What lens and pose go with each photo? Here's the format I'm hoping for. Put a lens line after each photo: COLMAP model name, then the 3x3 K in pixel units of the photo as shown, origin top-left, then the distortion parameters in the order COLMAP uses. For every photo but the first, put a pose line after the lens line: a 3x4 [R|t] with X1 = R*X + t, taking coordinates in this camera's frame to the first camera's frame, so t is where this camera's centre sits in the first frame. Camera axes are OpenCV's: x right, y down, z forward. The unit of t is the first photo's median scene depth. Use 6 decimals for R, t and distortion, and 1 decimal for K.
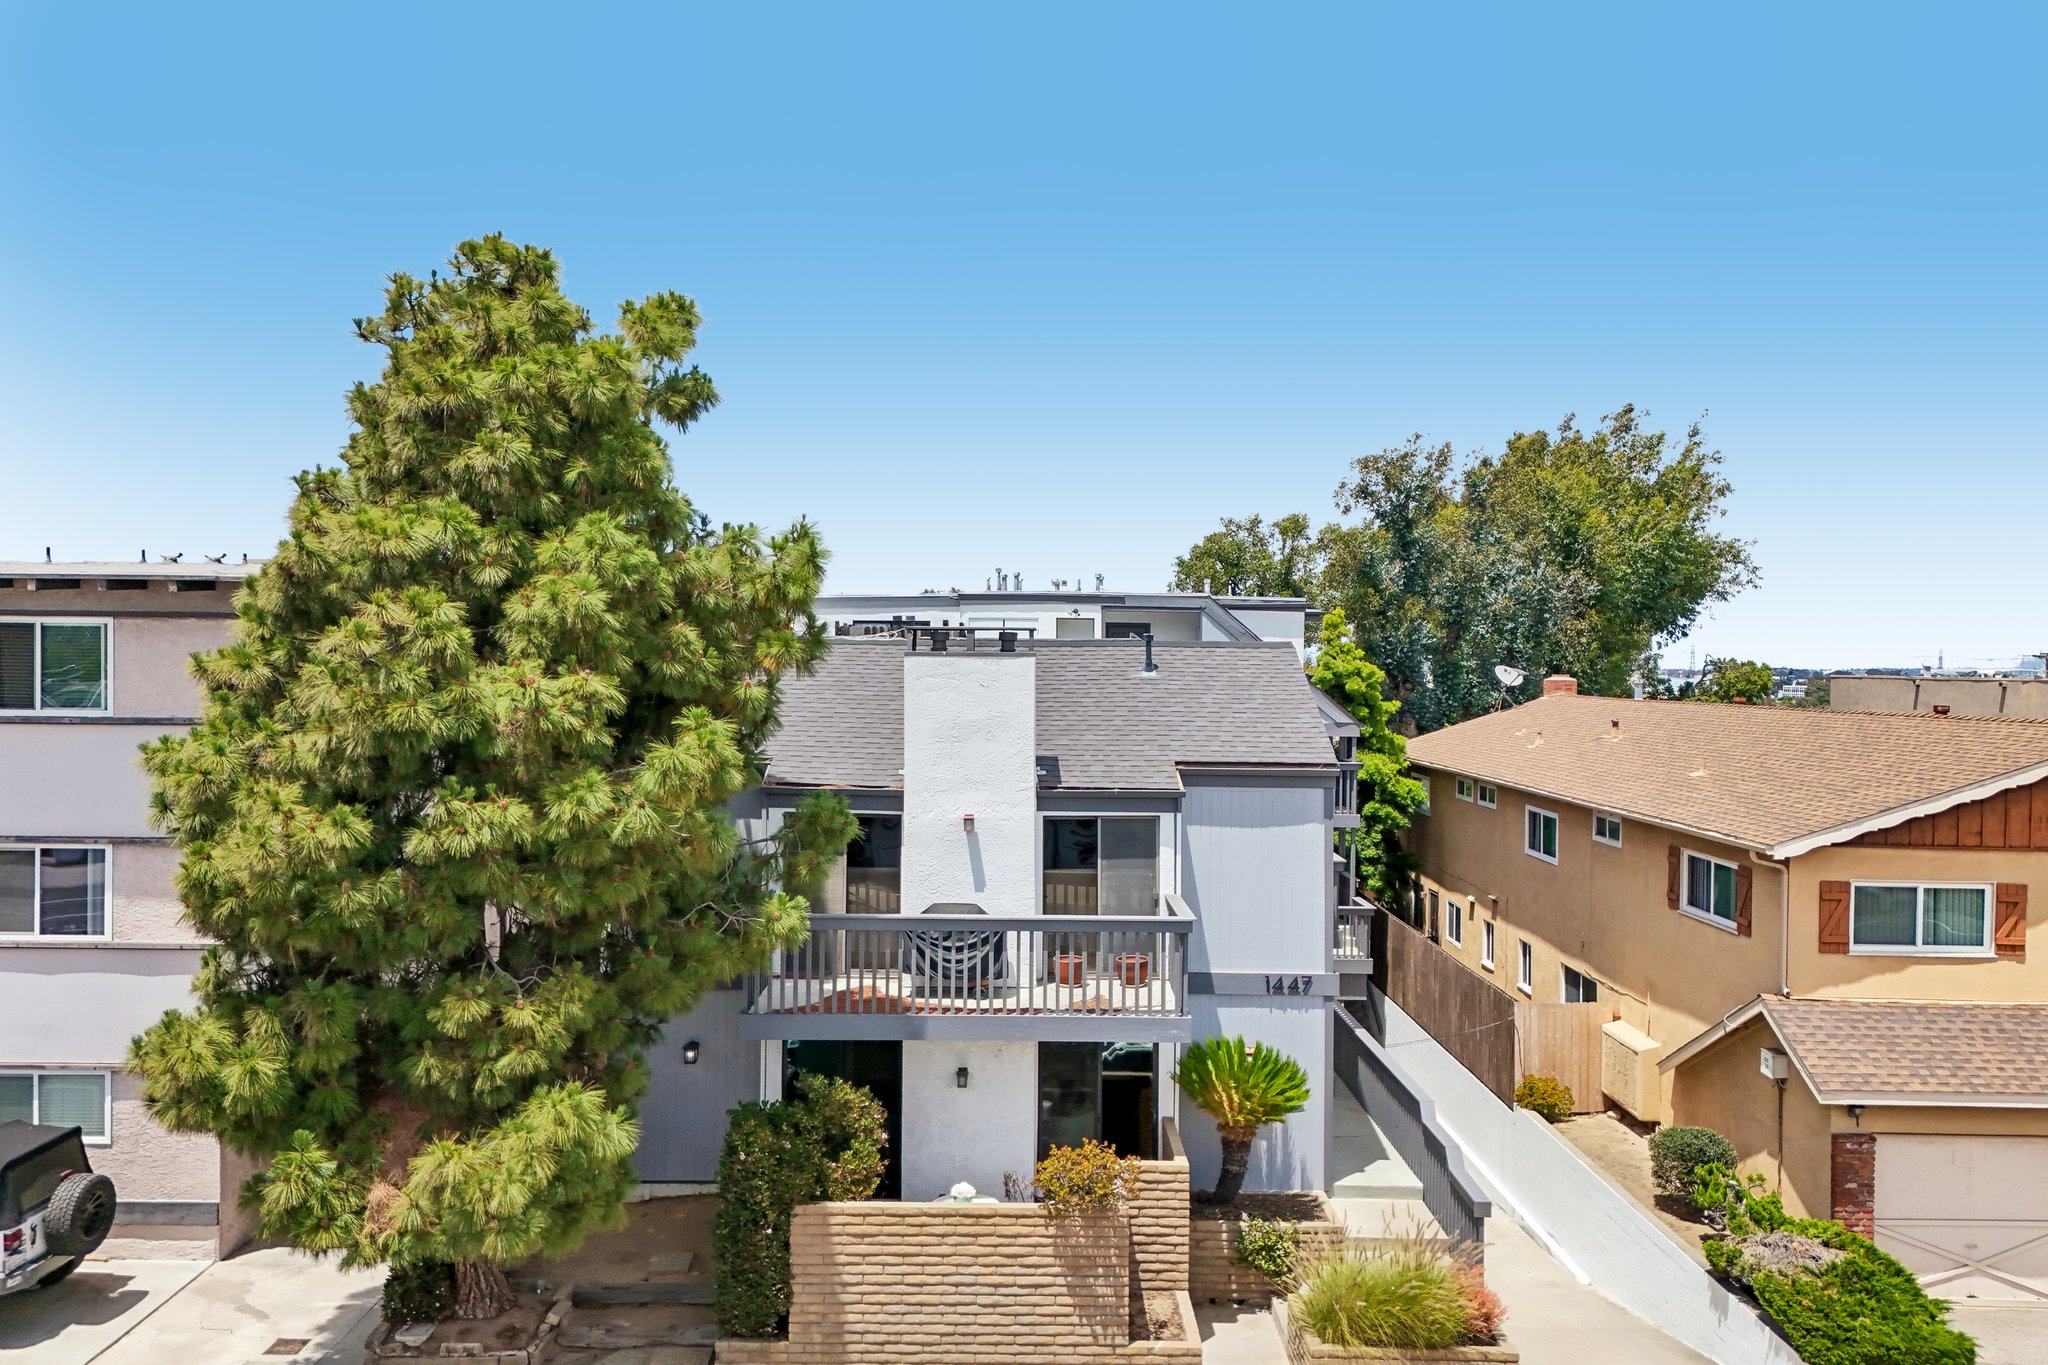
lens RADIAL K [[1498.4, 0, 1037.6], [0, 1498.4, 685.0], [0, 0, 1]] dist [0.087863, -0.096119]
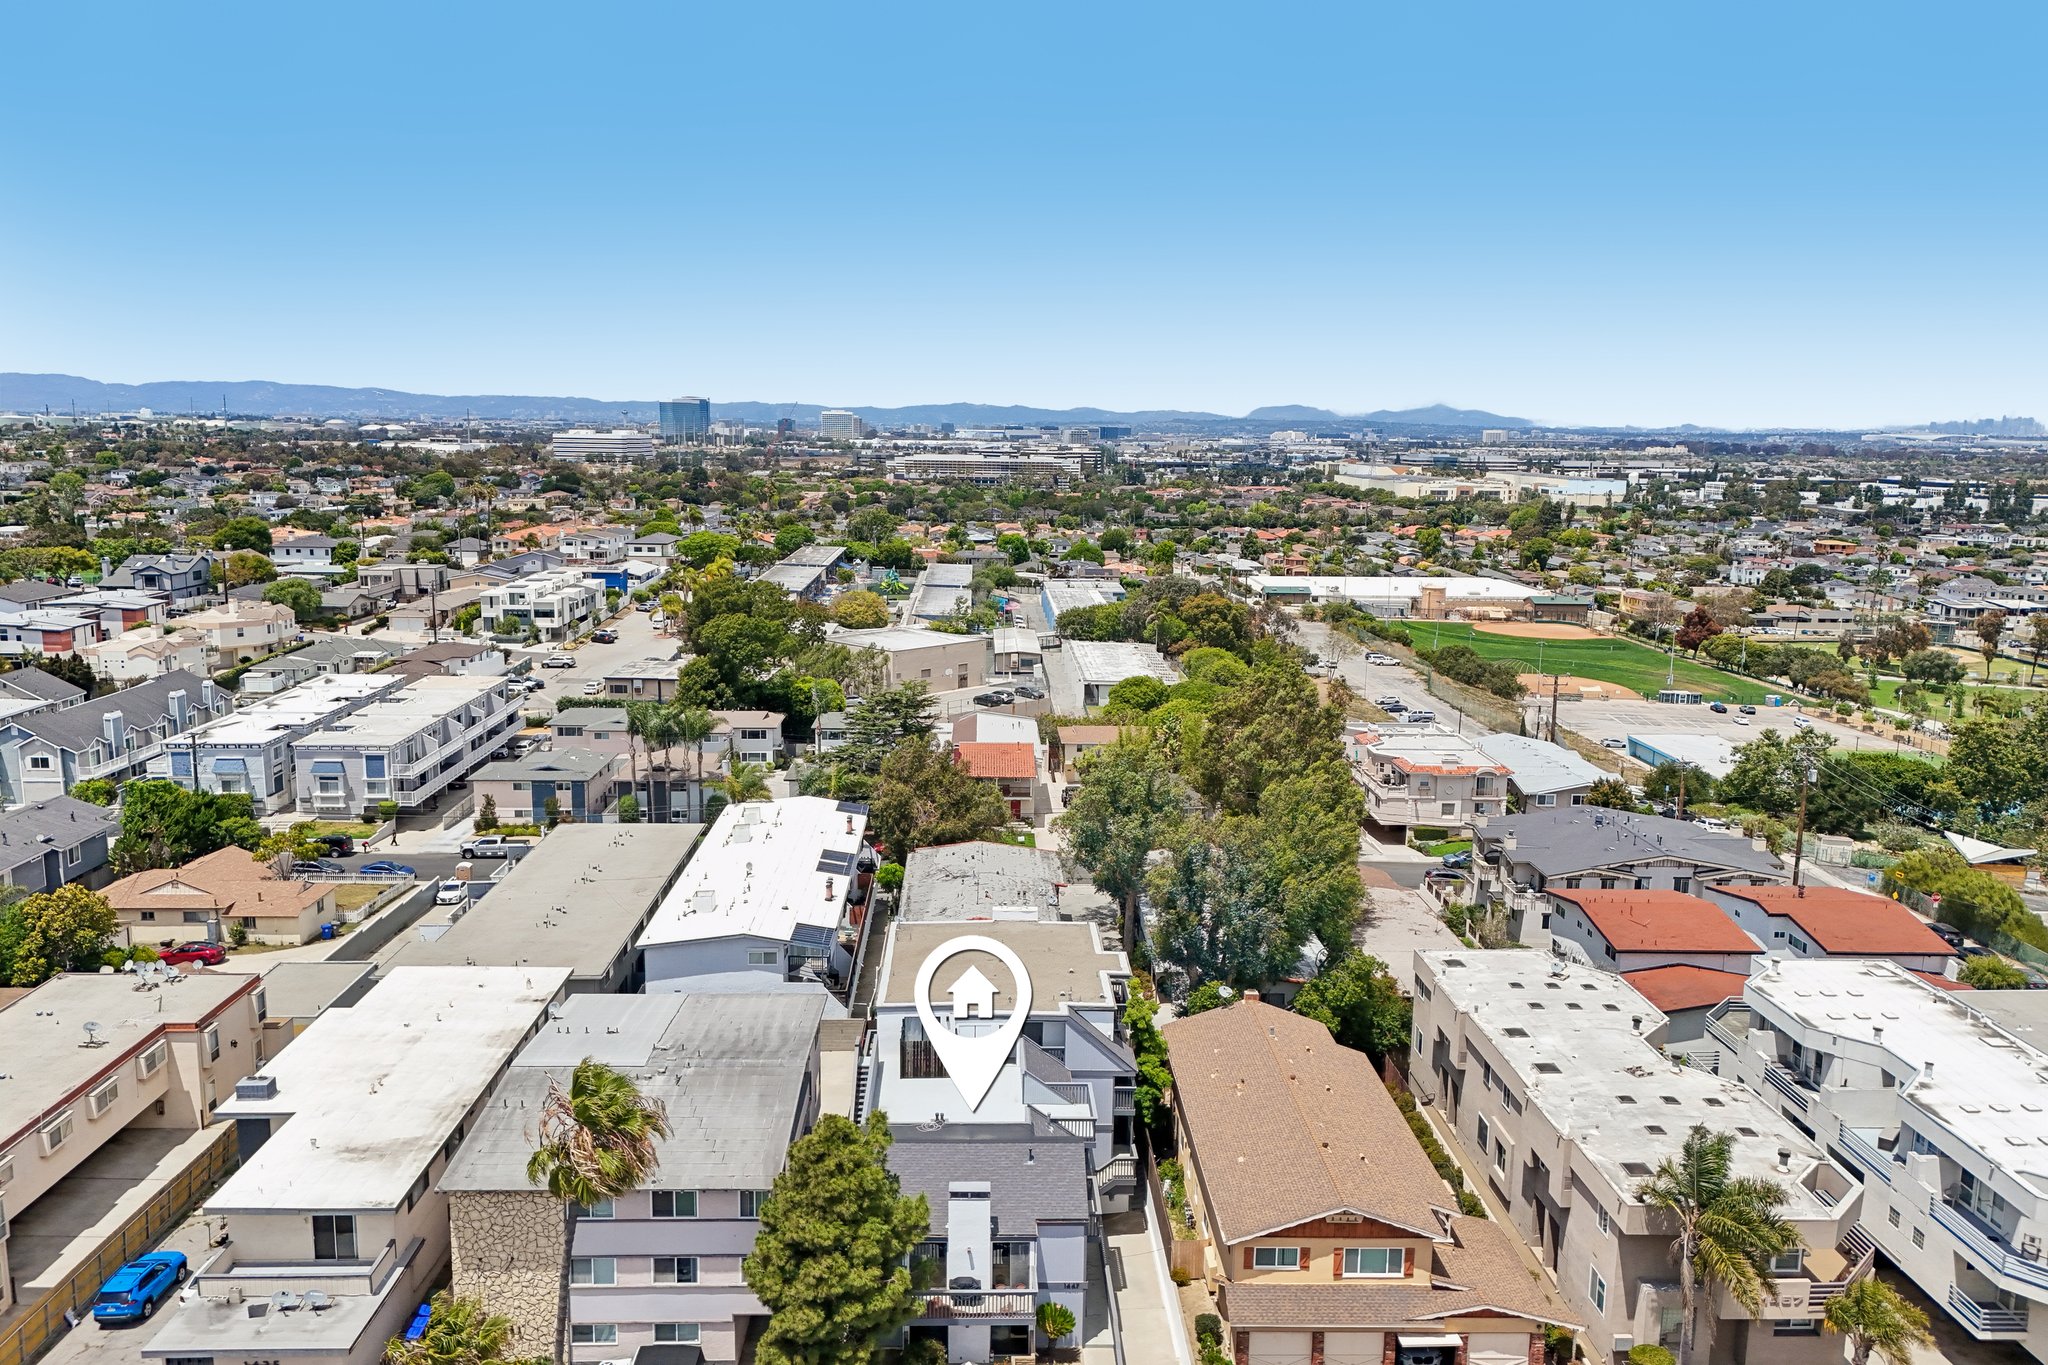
lens RADIAL K [[1498.4, 0, 1037.6], [0, 1498.4, 685.0], [0, 0, 1]] dist [0.087863, -0.096119]
pose [[0.999370, 0.001540, 0.035446, -0.016198], [-0.007140, 0.987348, 0.158406, -1.555714], [-0.034754, -0.158559, 0.986738, -1.927966]]
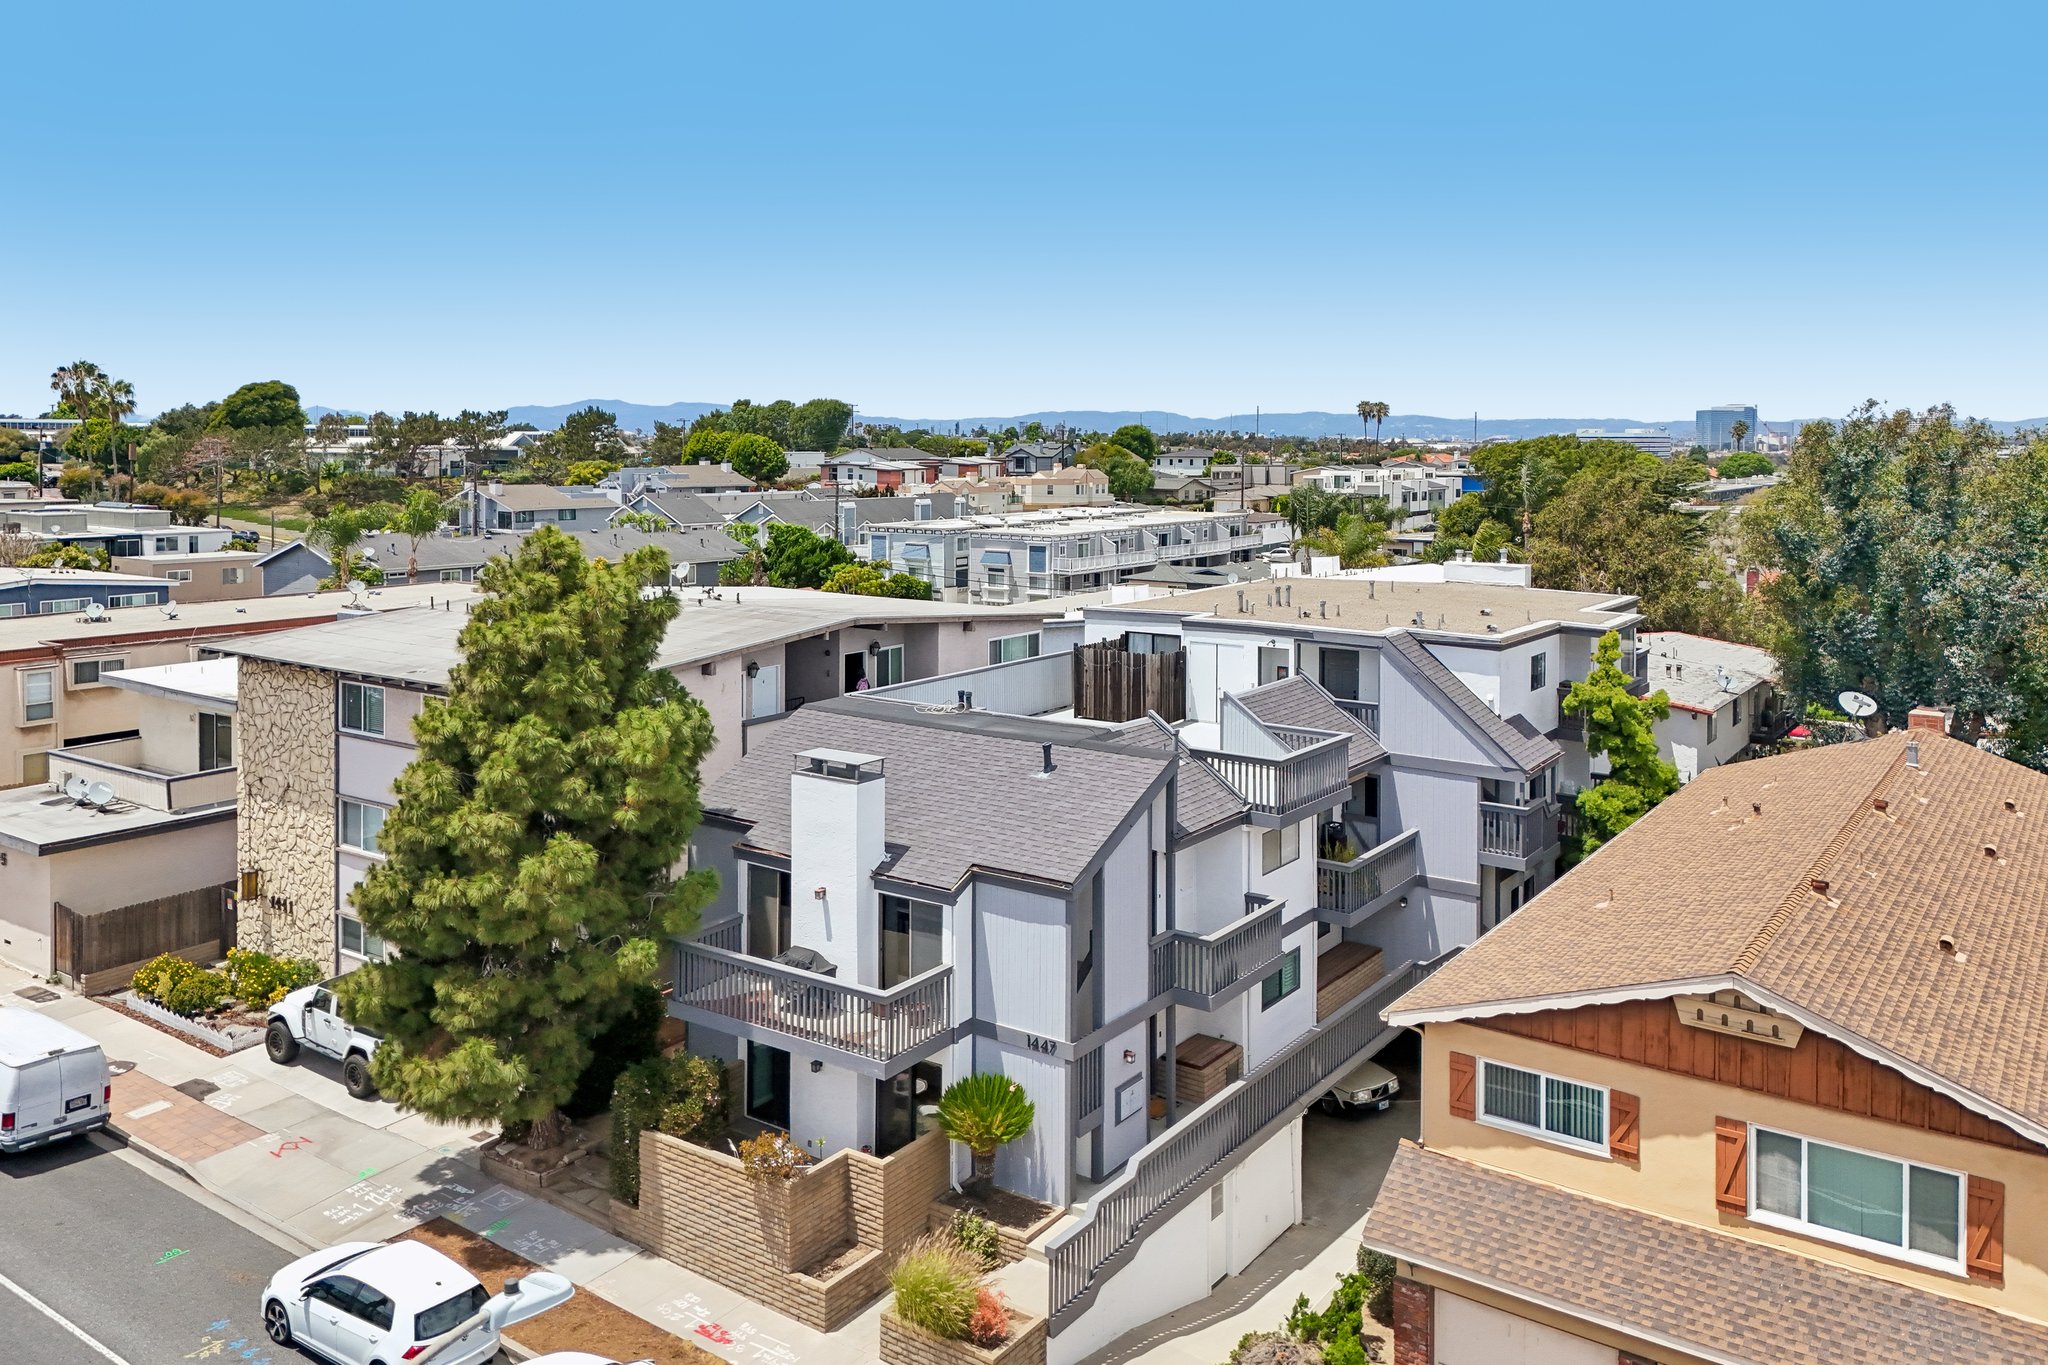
lens RADIAL K [[1573.9, 0, 1030.7], [0, 1573.9, 490.7], [0, 0, 1]] dist [0.052949, -0.006288]
pose [[0.819246, 0.011875, -0.573319, 0.977400], [-0.003545, 0.999871, 0.015644, -0.318143], [0.573431, -0.010784, 0.819183, -0.143674]]
